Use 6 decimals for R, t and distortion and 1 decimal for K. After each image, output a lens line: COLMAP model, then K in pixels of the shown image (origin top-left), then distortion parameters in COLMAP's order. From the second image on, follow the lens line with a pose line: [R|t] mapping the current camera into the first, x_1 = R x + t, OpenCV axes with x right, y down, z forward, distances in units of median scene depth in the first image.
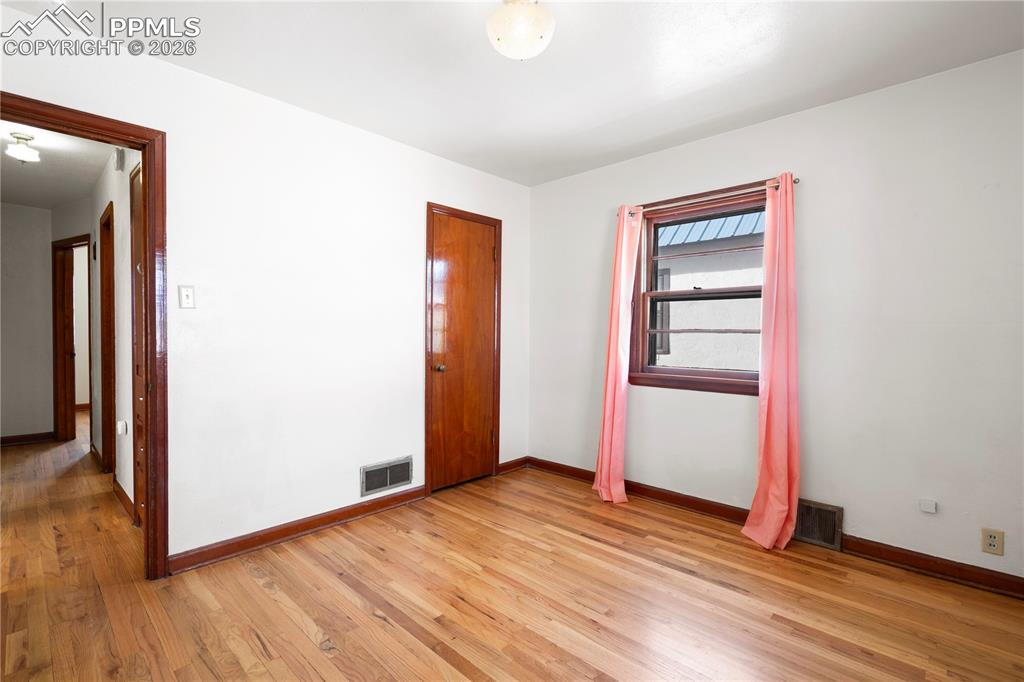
lens RADIAL K [[466.7, 0, 515.7], [0, 466.7, 344.3], [0, 0, 1]] dist [-0.004050, 0.000474]
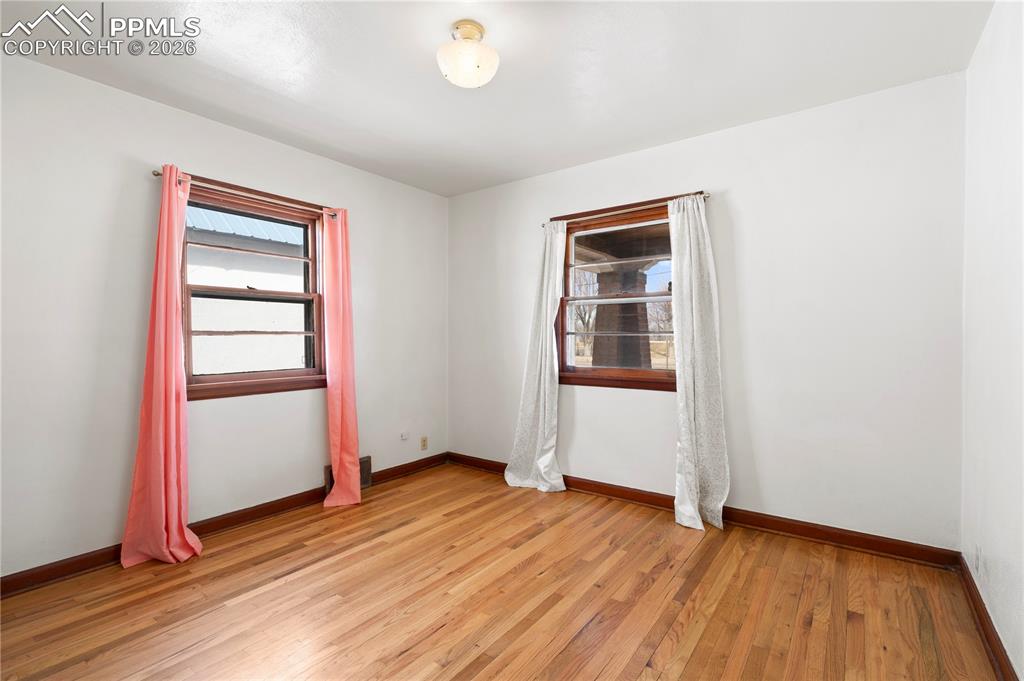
lens RADIAL K [[466.7, 0, 515.7], [0, 466.7, 343.8], [0, 0, 1]] dist [-0.004050, 0.000474]
pose [[-0.120322, -0.020301, 0.992527, -0.696691], [0.026867, 0.999358, 0.023698, -0.014701], [-0.992371, 0.029517, -0.119699, 0.644716]]
